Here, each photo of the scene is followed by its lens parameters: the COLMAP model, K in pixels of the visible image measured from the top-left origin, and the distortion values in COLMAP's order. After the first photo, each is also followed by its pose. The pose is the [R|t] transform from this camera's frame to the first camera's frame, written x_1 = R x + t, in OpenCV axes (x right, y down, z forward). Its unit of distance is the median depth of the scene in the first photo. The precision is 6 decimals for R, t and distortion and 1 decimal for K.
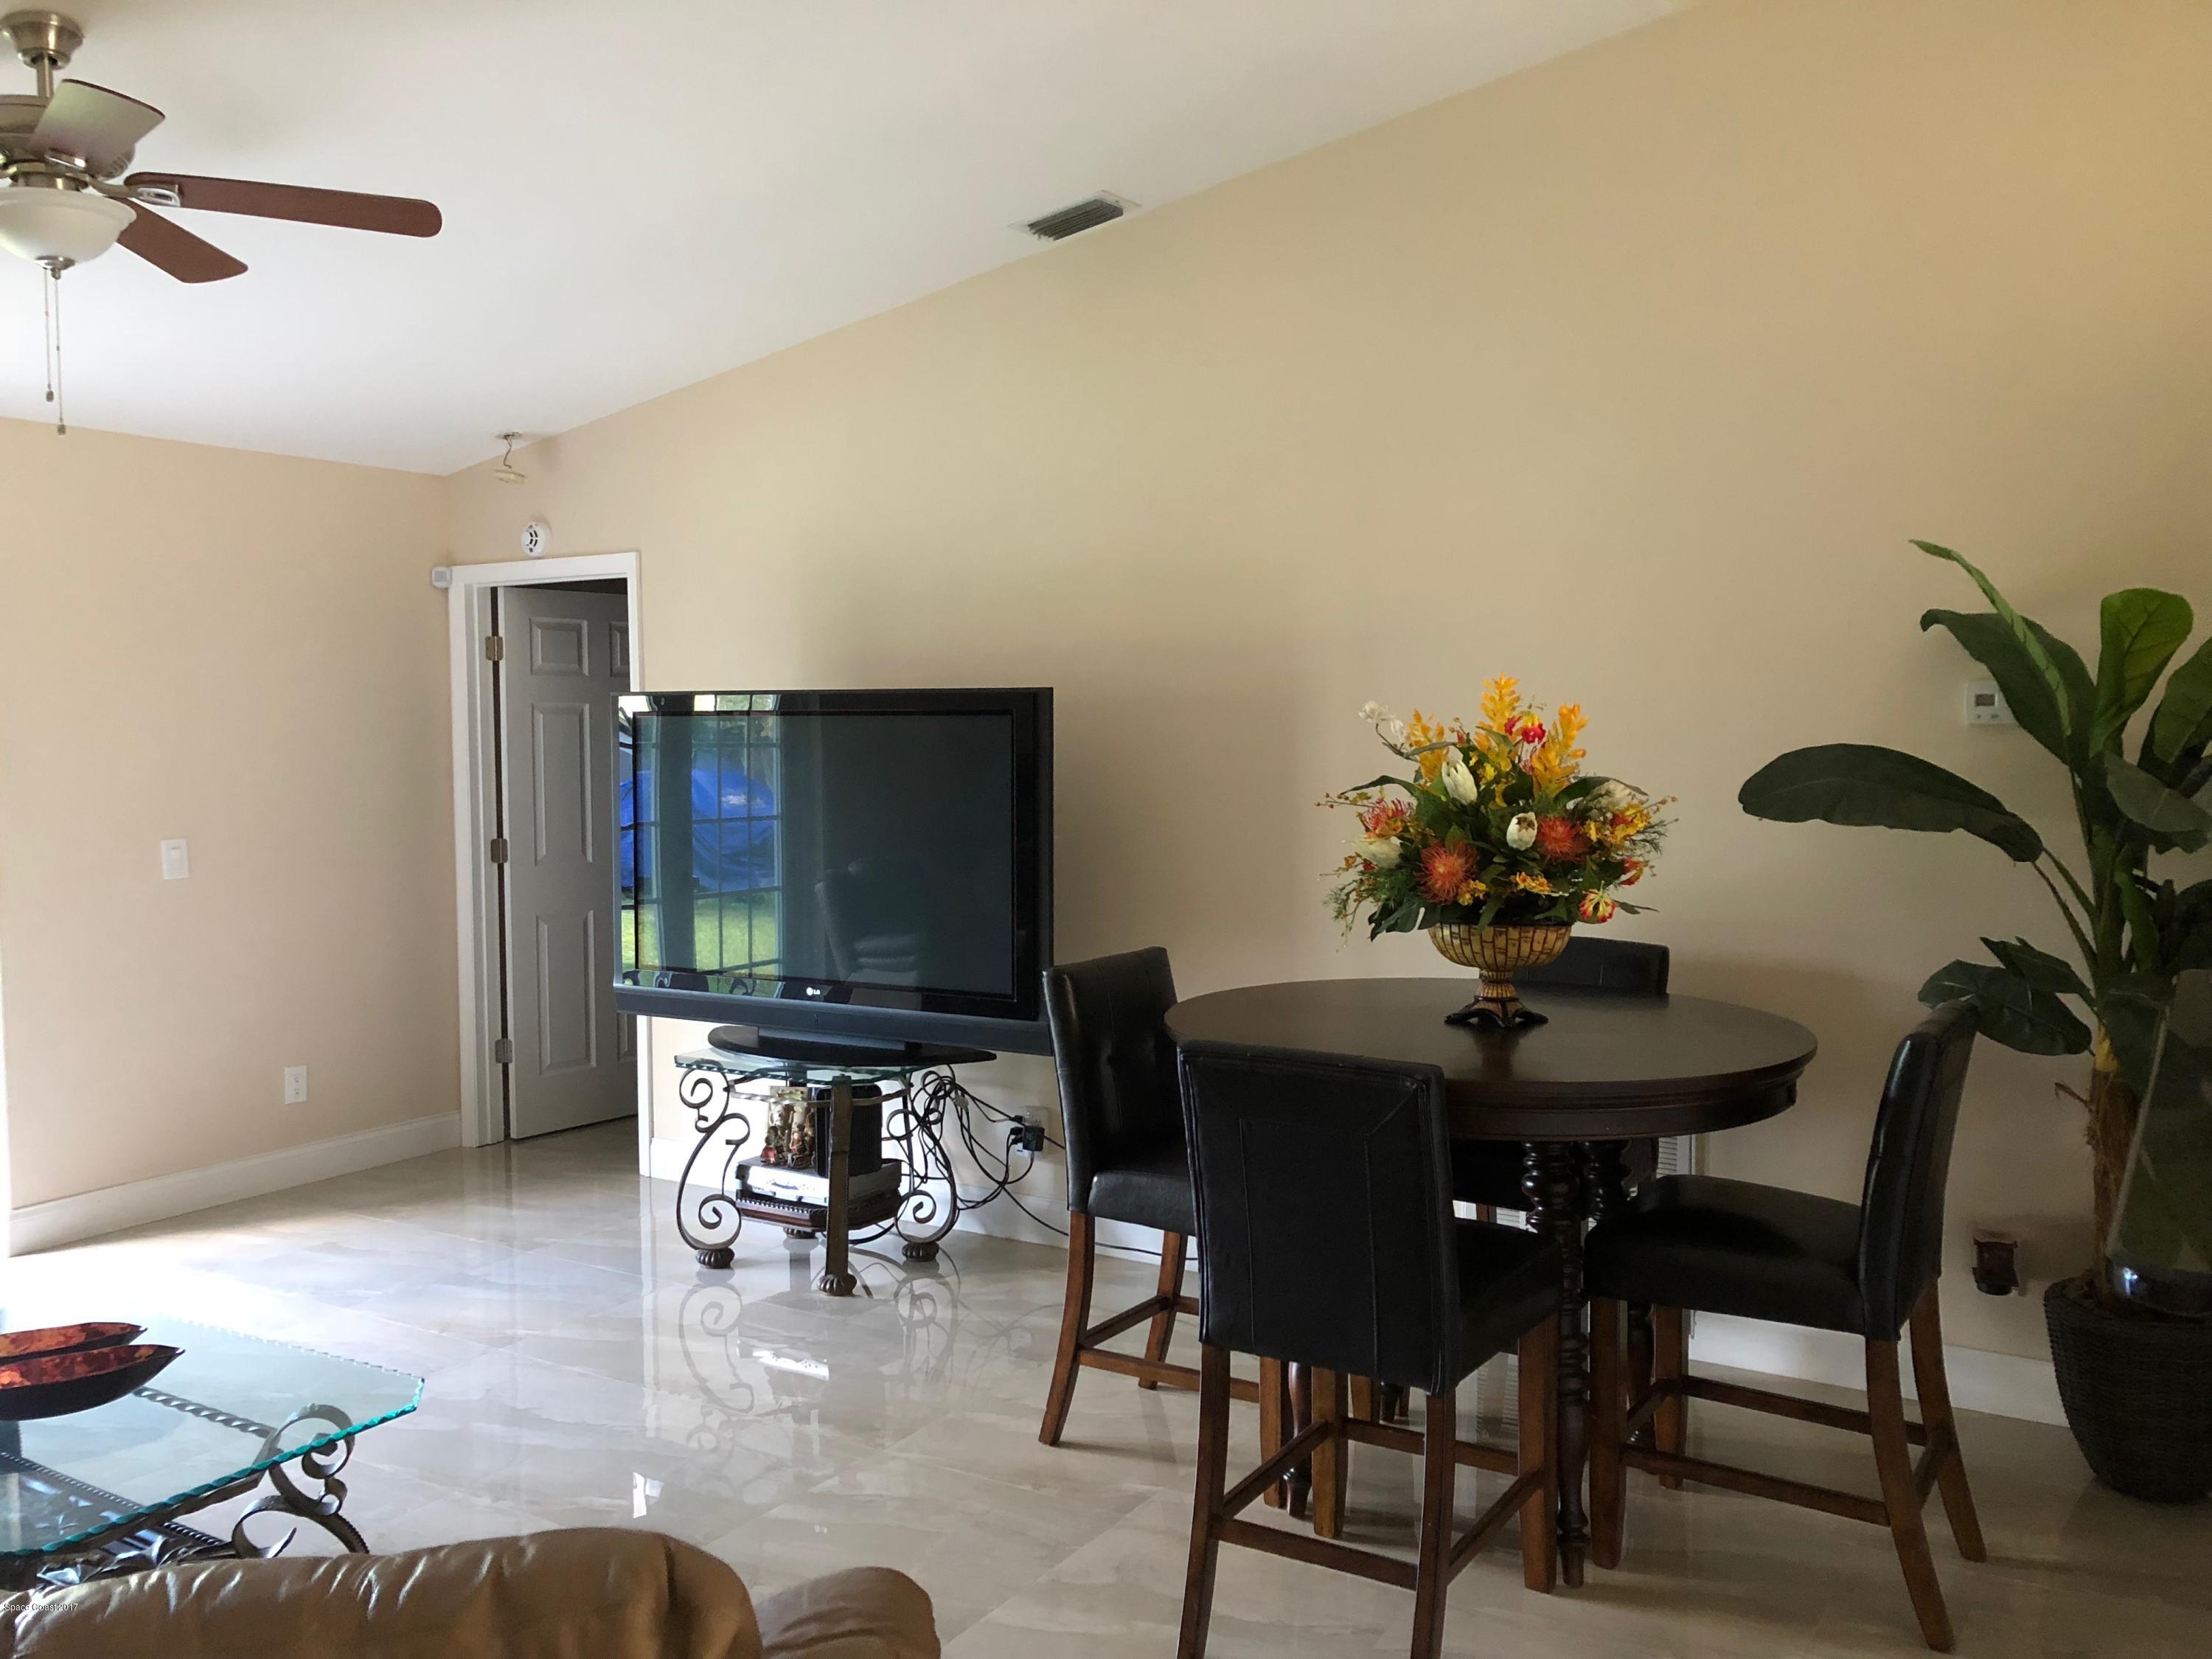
lens RADIAL K [[1812.9, 0, 1093.6], [0, 1812.9, 822.2], [0, 0, 1]] dist [0.056328, -0.078140]
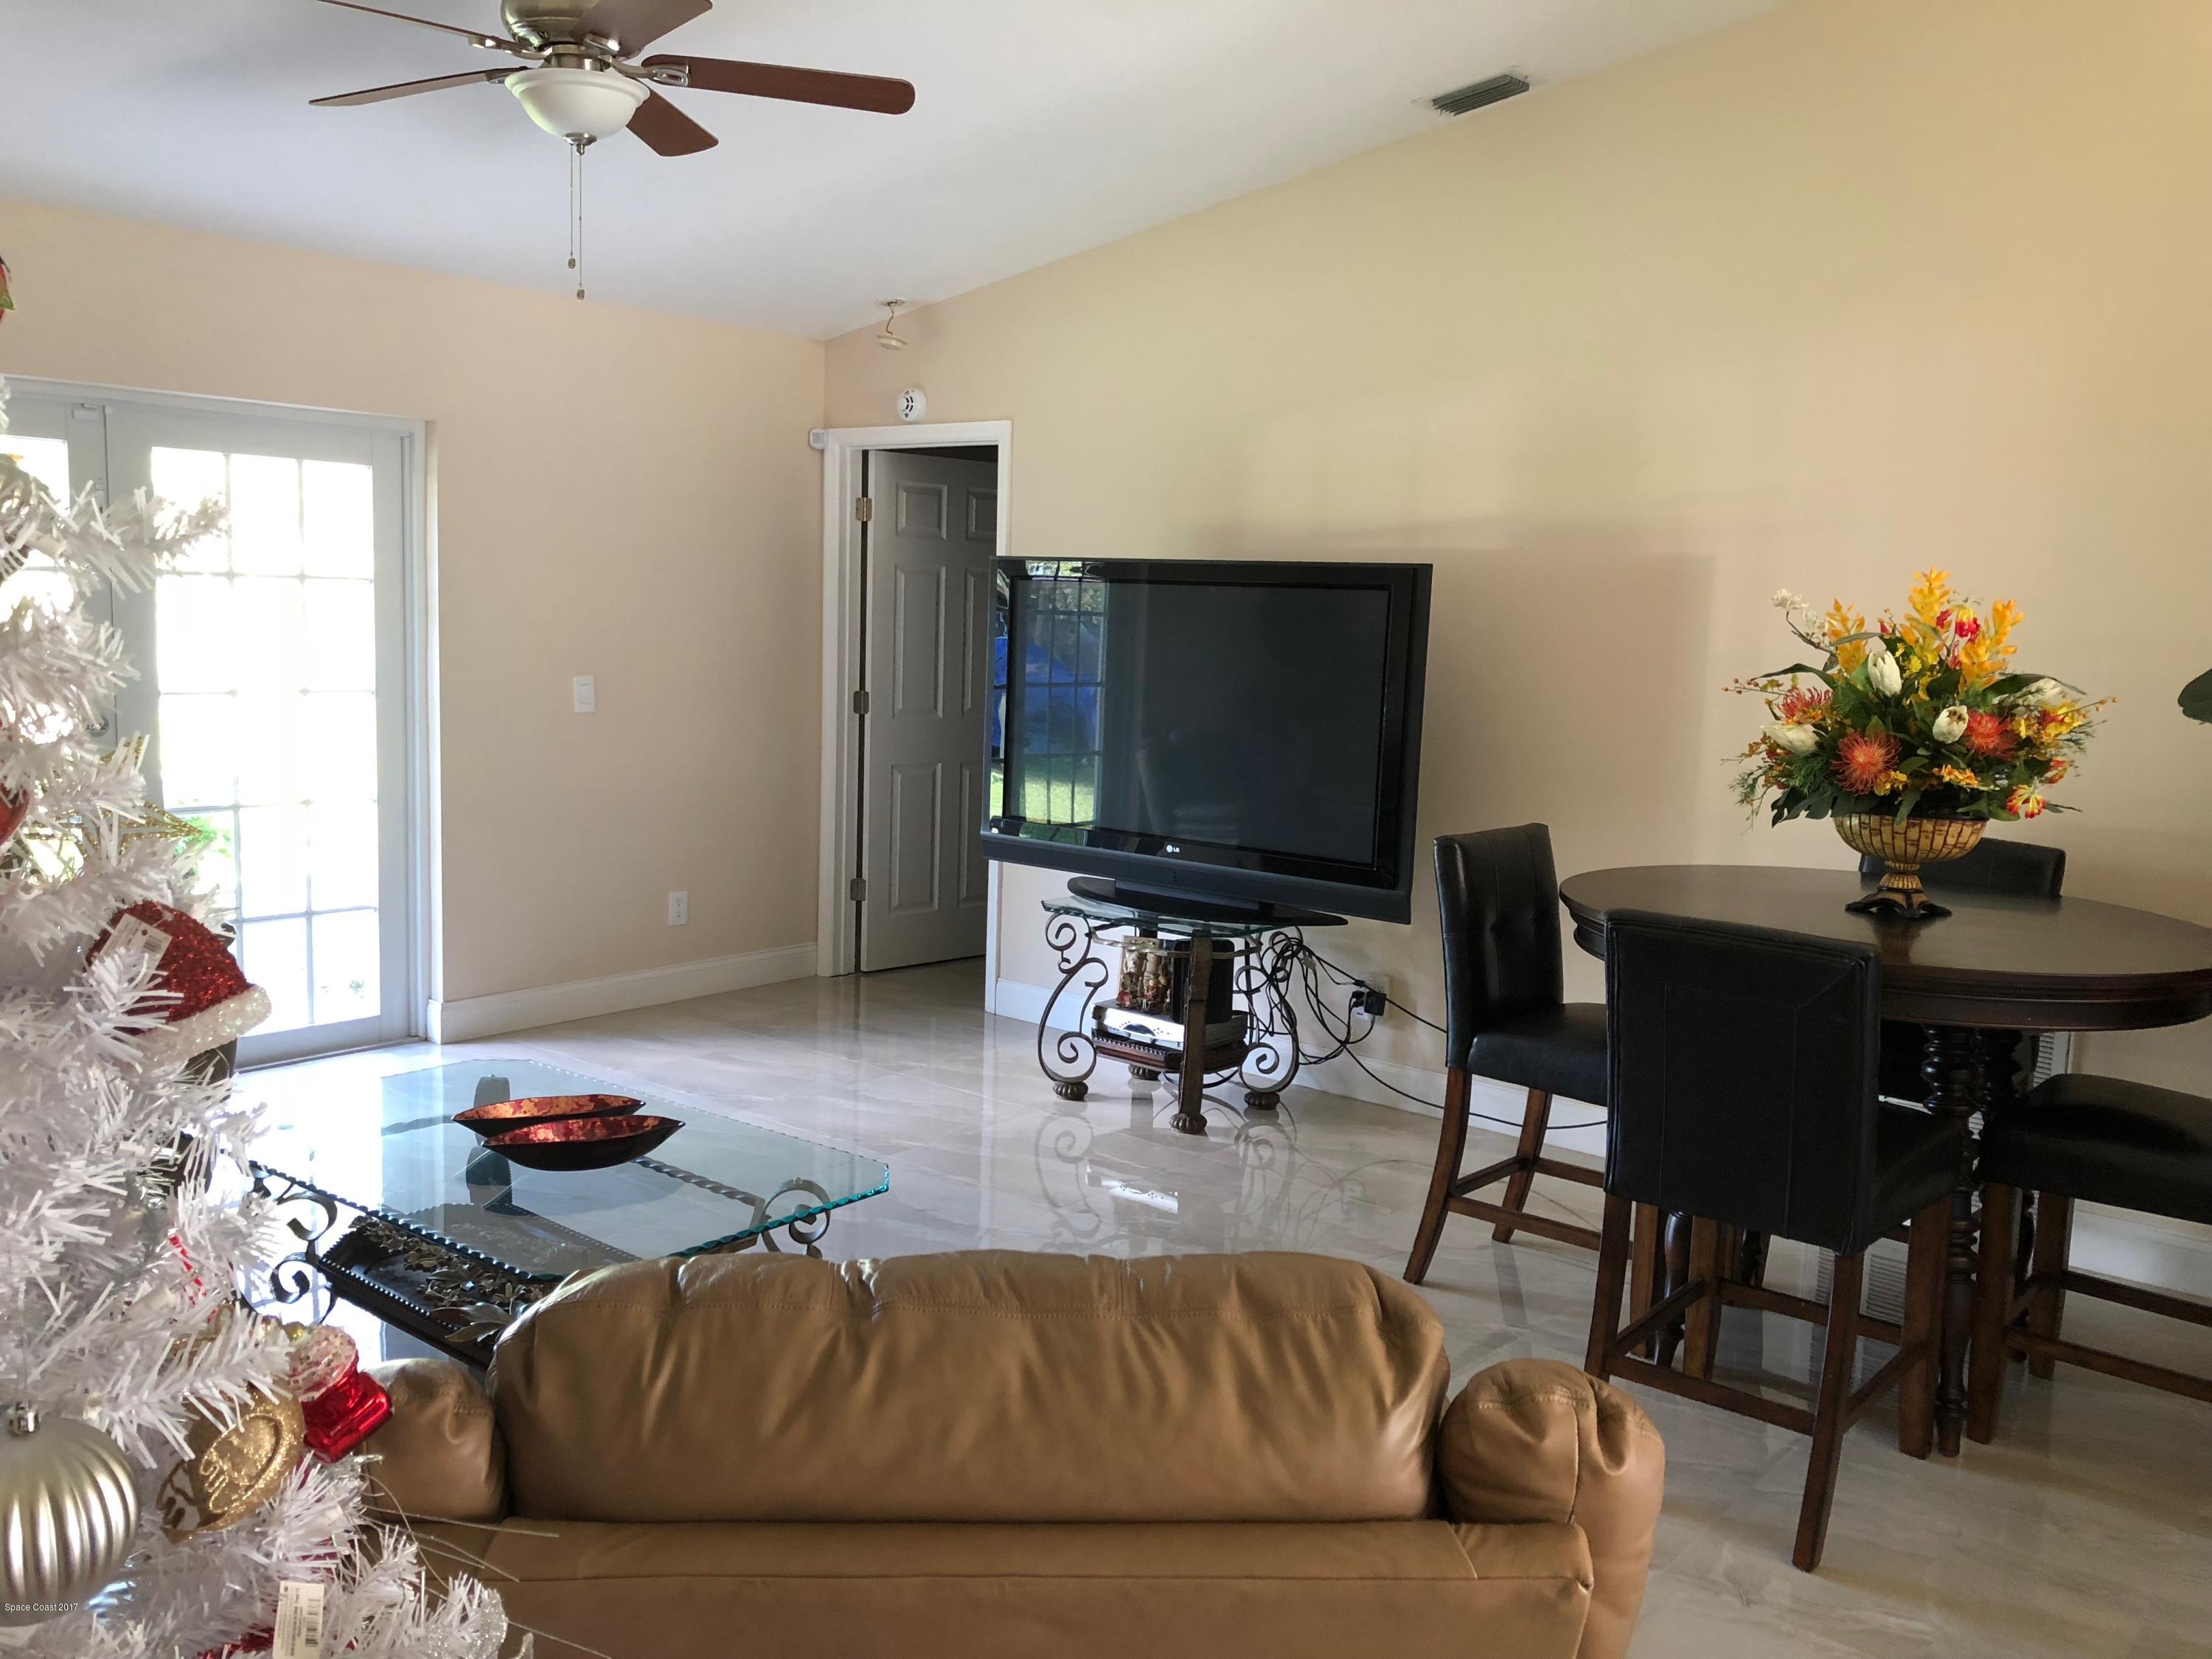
lens RADIAL K [[1812.9, 0, 1108.4], [0, 1812.9, 819.8], [0, 0, 1]] dist [0.056328, -0.078140]
pose [[0.990483, 0.054970, -0.126180, -0.085958], [-0.046510, 0.996529, 0.069044, 0.008461], [0.129537, -0.062518, 0.989602, -0.058538]]
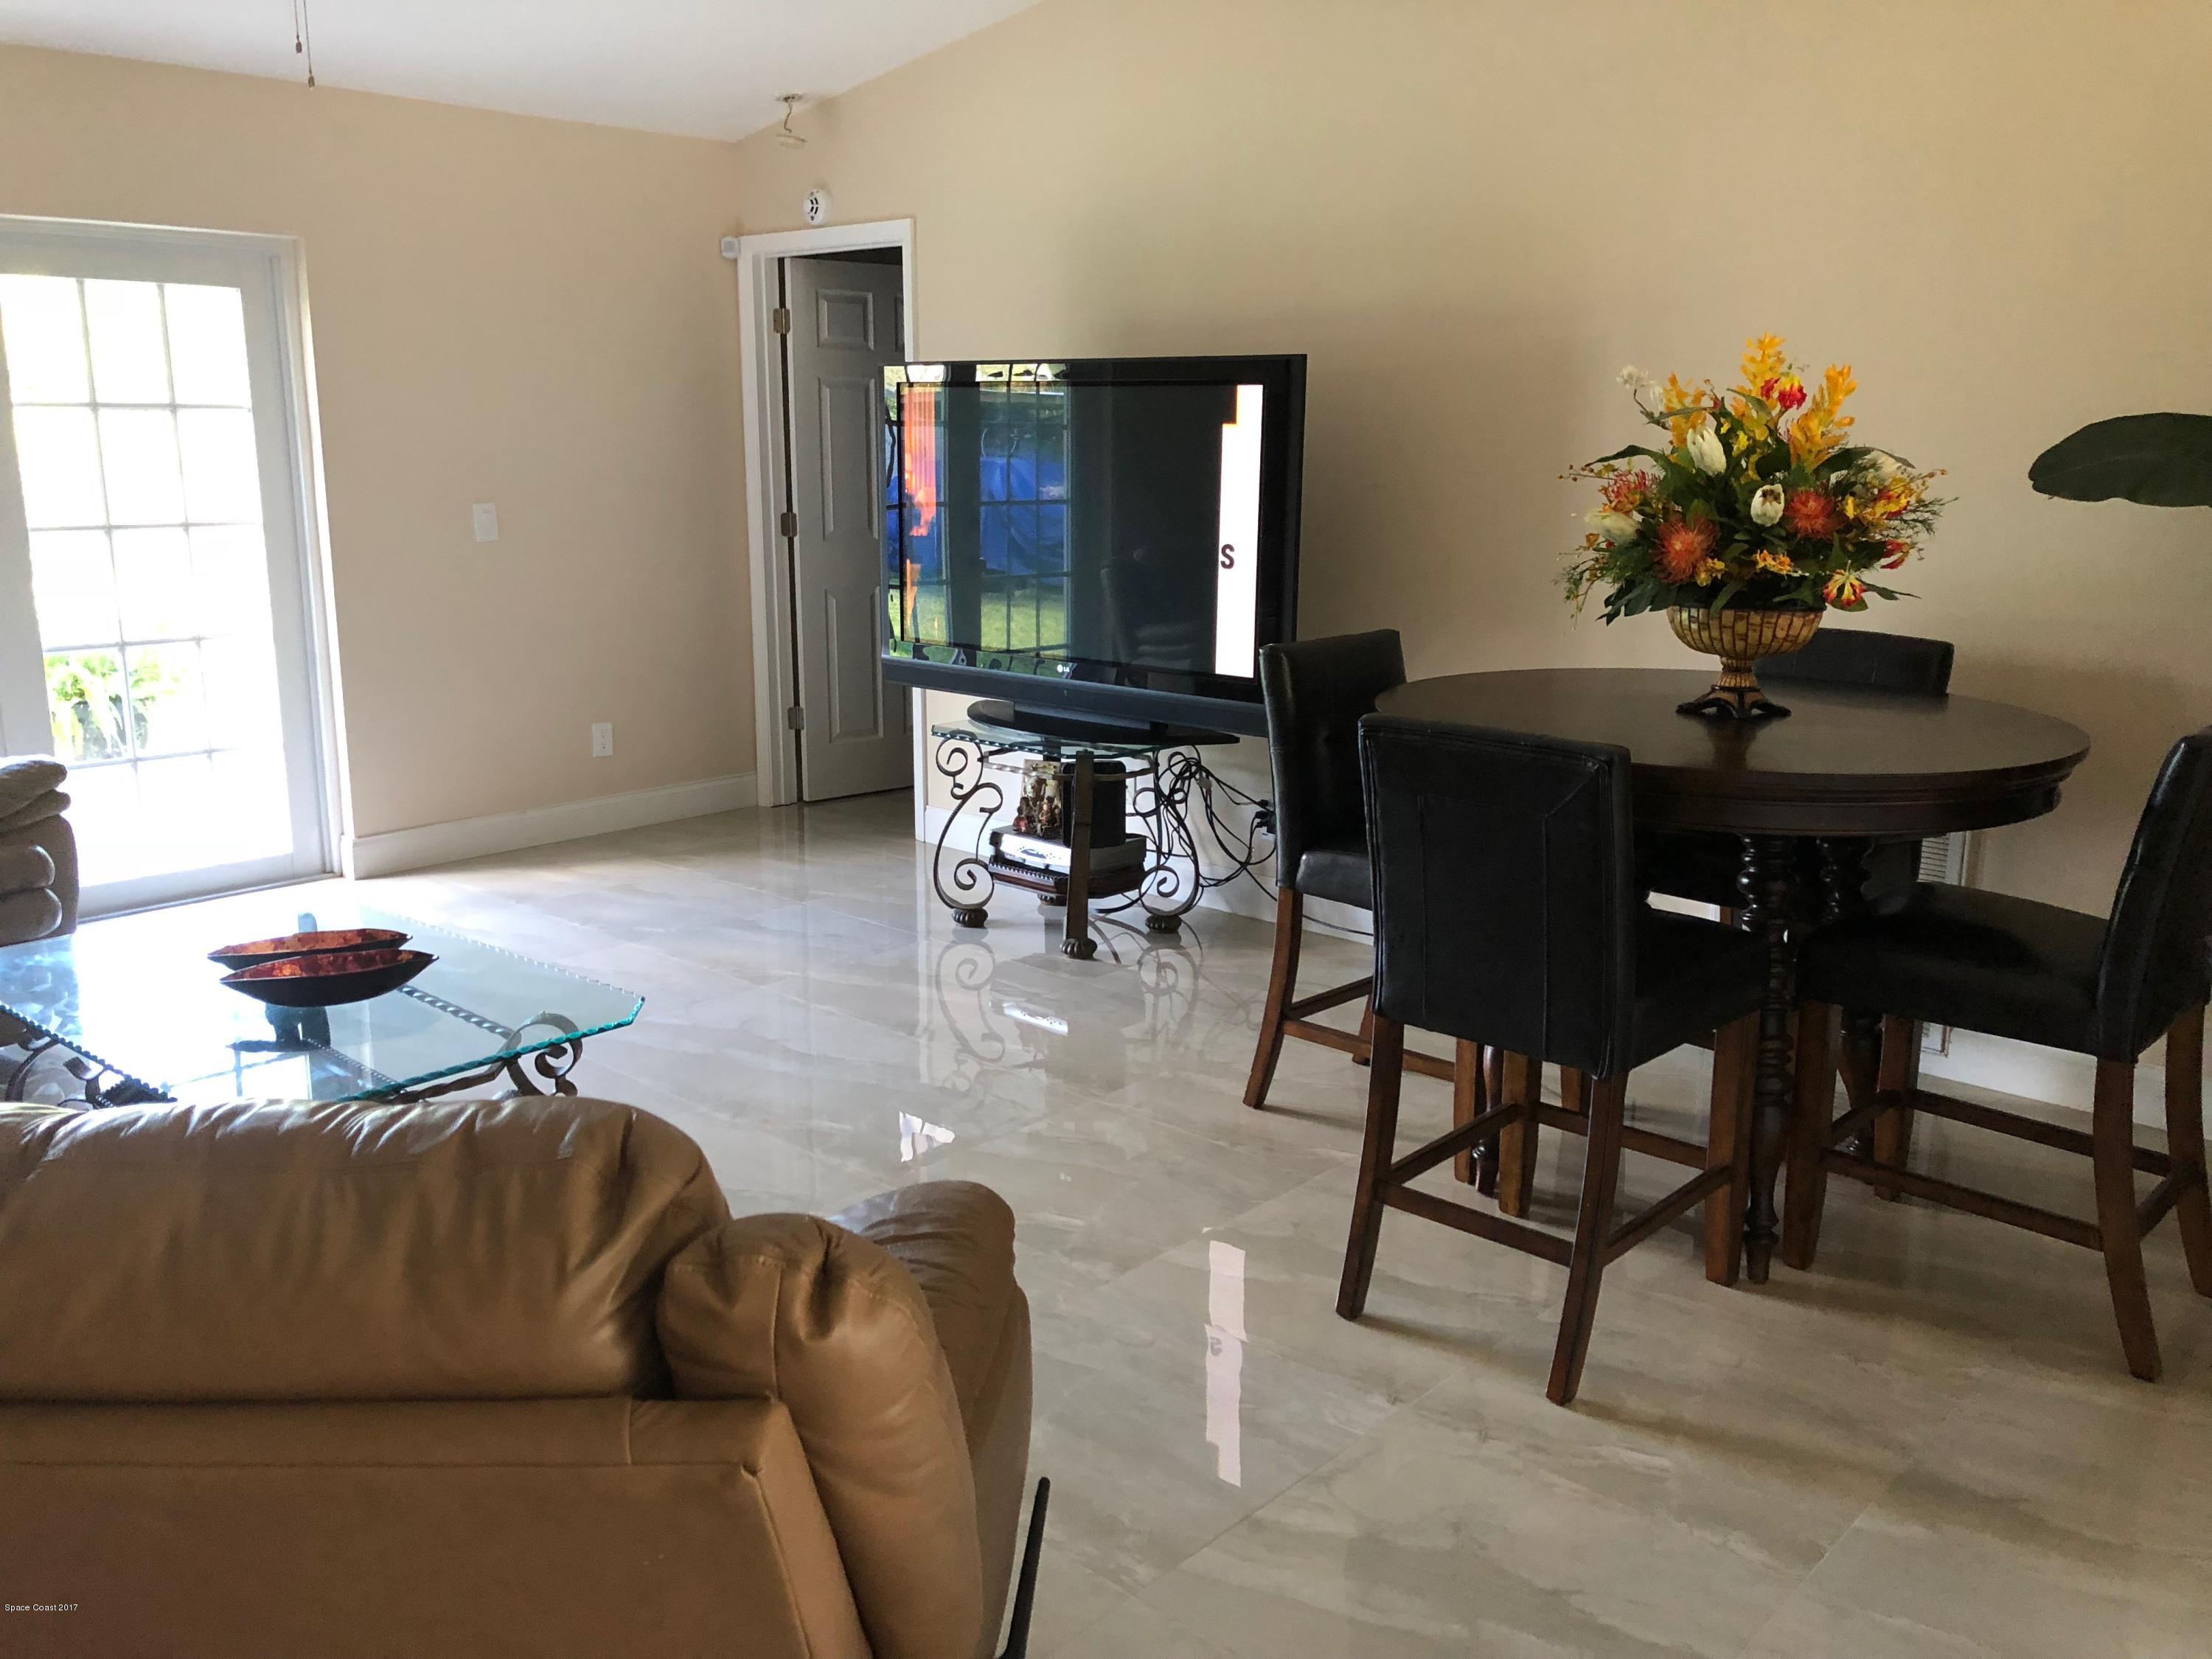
lens RADIAL K [[1812.9, 0, 1102.9], [0, 1812.9, 803.1], [0, 0, 1]] dist [0.056328, -0.078140]
pose [[0.983414, 0.047335, -0.175089, 0.066686], [-0.019859, 0.987641, 0.155467, 0.015198], [0.180284, -0.149412, 0.972201, 0.016940]]
